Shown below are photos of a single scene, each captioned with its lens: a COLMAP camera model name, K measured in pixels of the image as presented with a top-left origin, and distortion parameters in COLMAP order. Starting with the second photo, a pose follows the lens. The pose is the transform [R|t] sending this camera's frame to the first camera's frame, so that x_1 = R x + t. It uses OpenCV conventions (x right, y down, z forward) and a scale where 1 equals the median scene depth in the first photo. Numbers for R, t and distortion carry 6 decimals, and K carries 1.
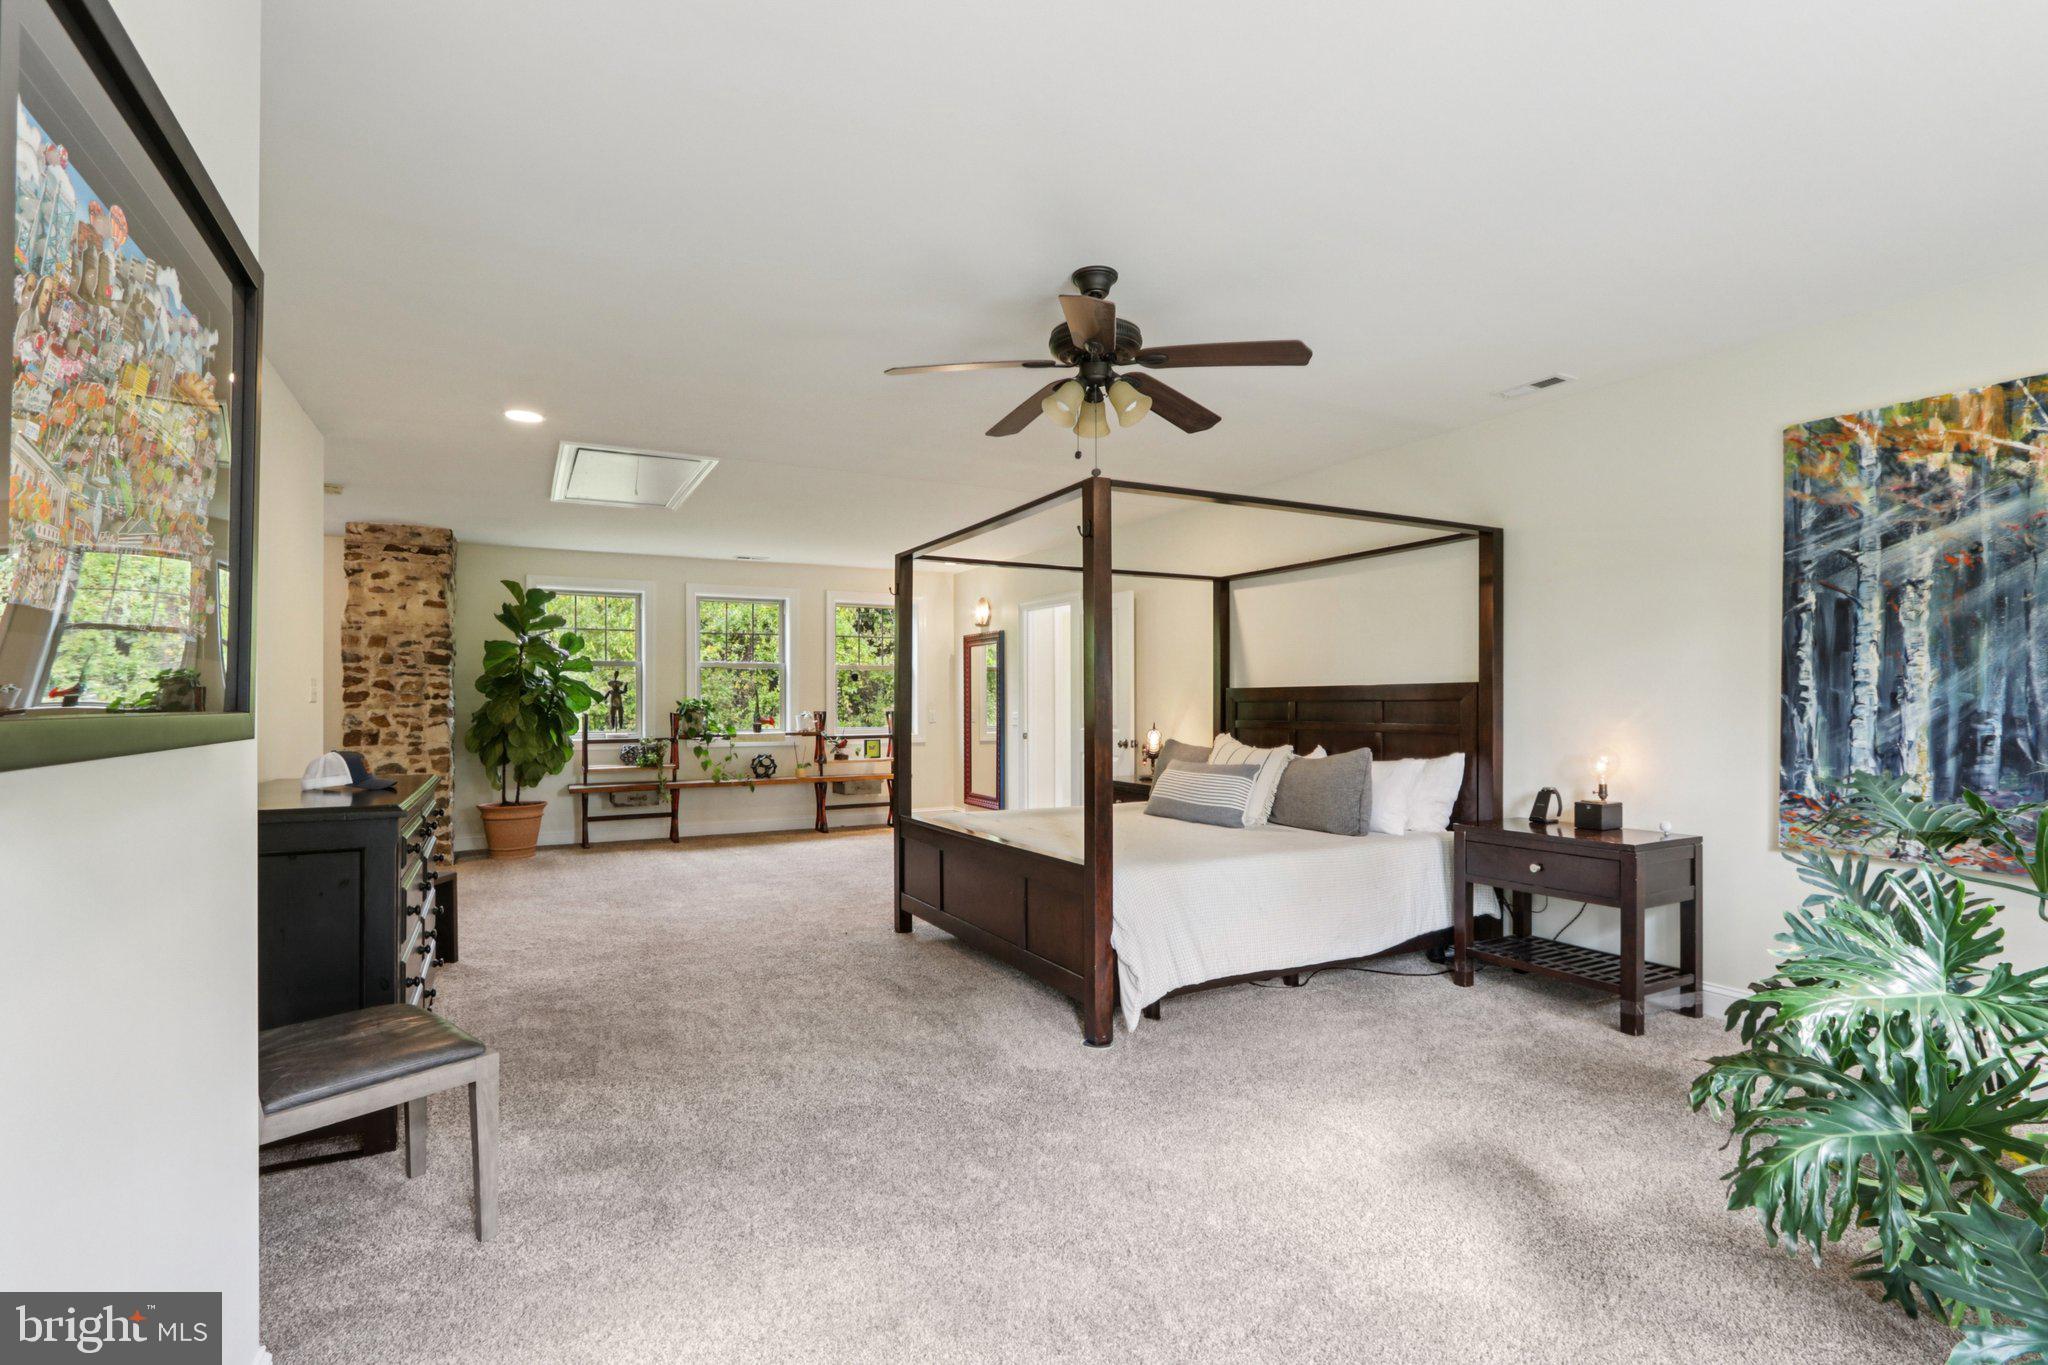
lens RADIAL K [[938.6, 0, 1024.0], [0, 938.6, 694.9], [0, 0, 1]] dist [-0.021388, 0.001512]
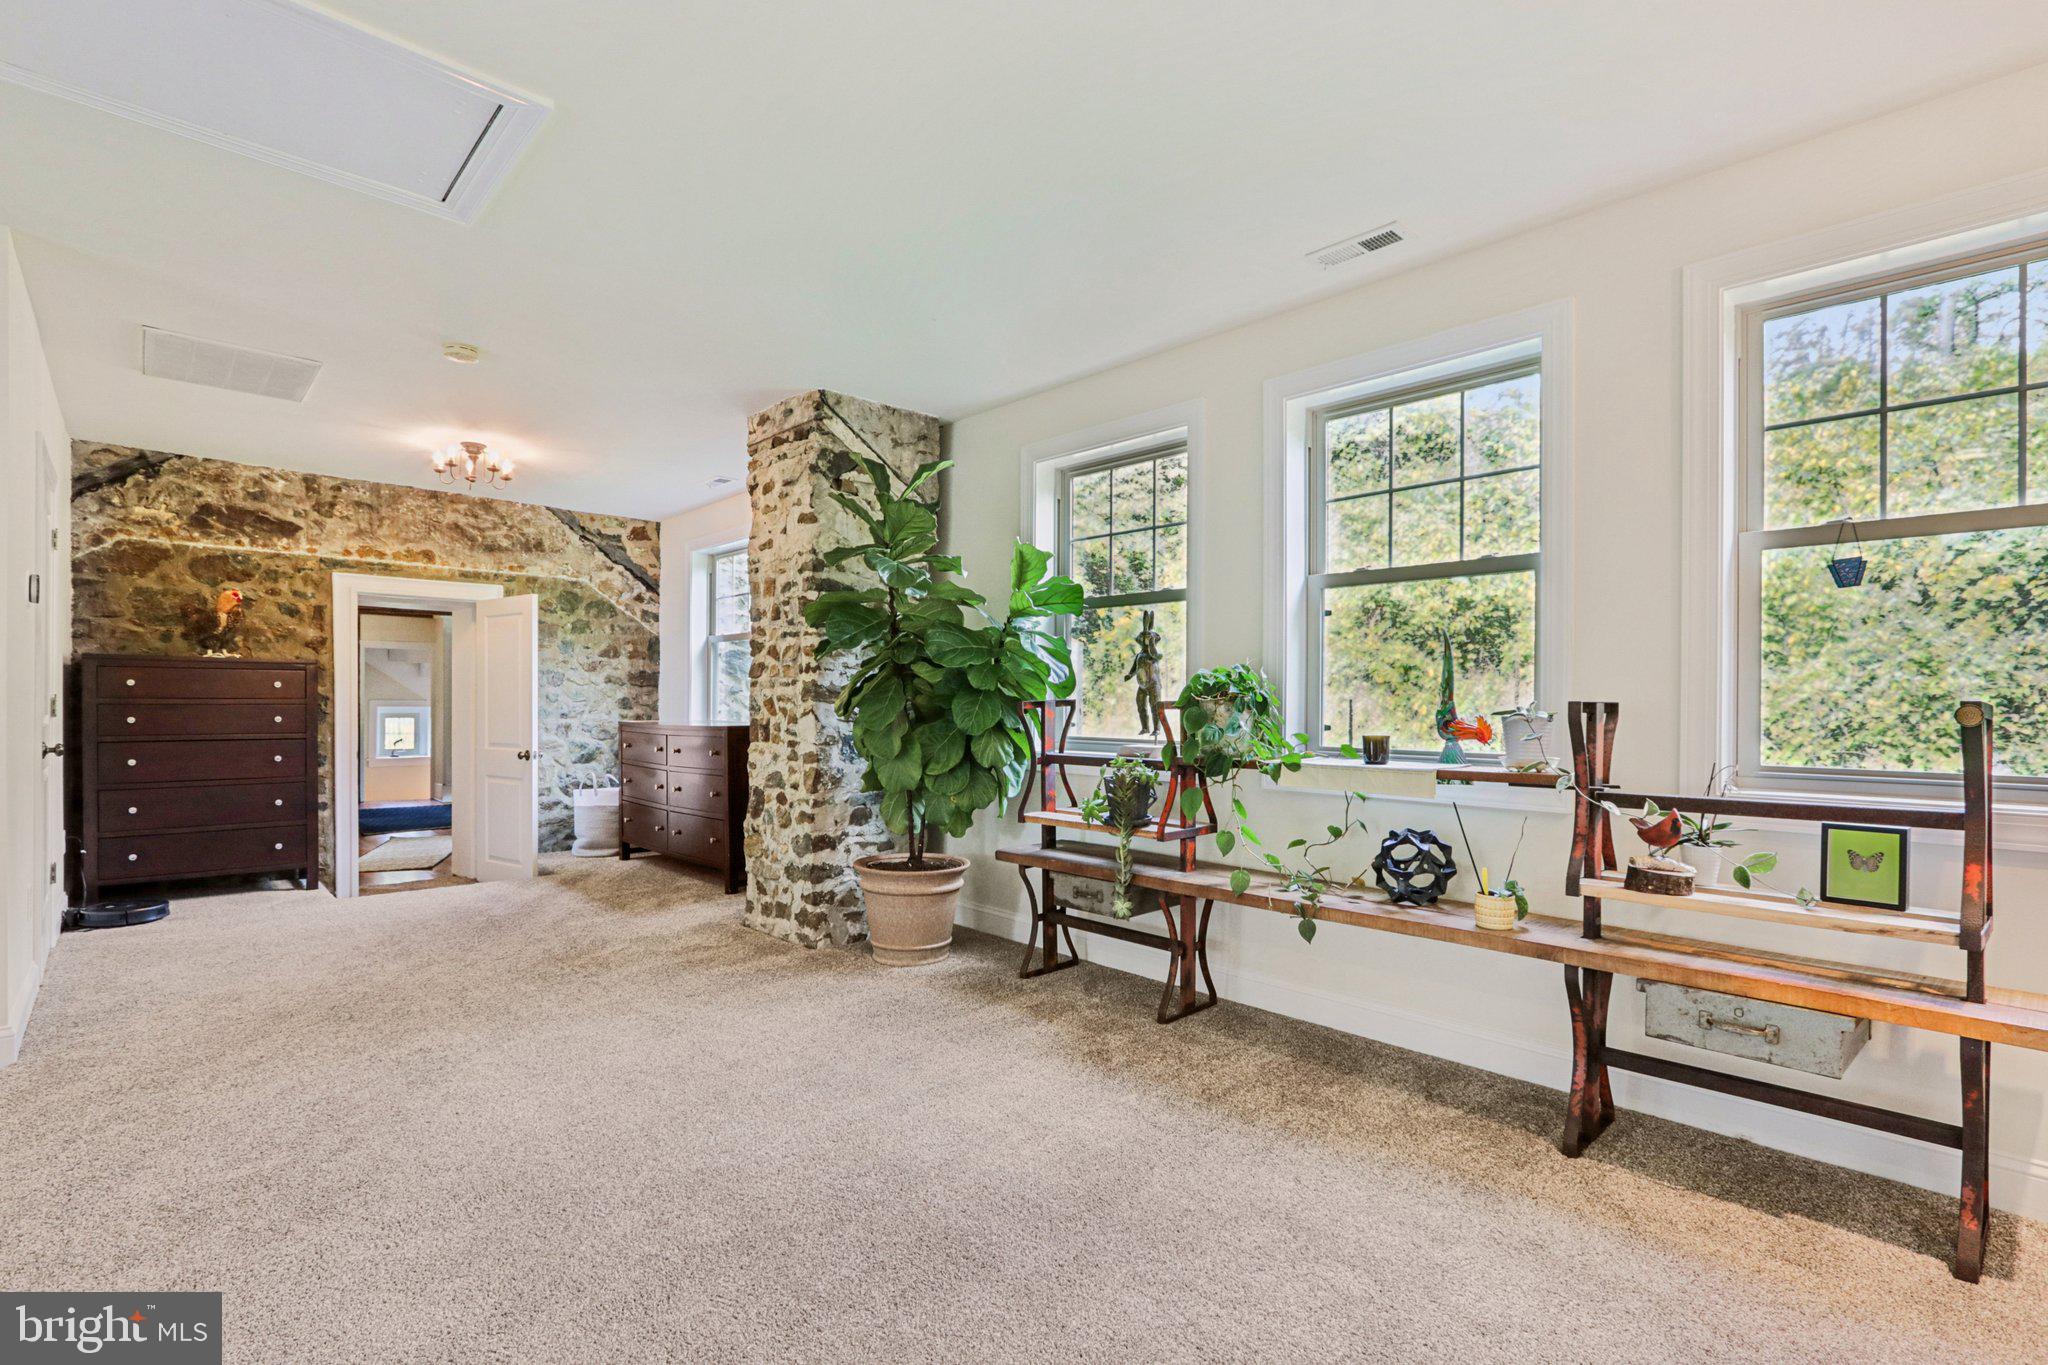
lens RADIAL K [[938.6, 0, 1027.0], [0, 938.6, 695.2], [0, 0, 1]] dist [-0.021388, 0.001512]
pose [[0.272170, 0.006343, -0.962228, 0.002276], [0.006957, 0.999939, 0.008559, 0.015215], [0.962224, -0.009024, 0.272110, 0.972916]]
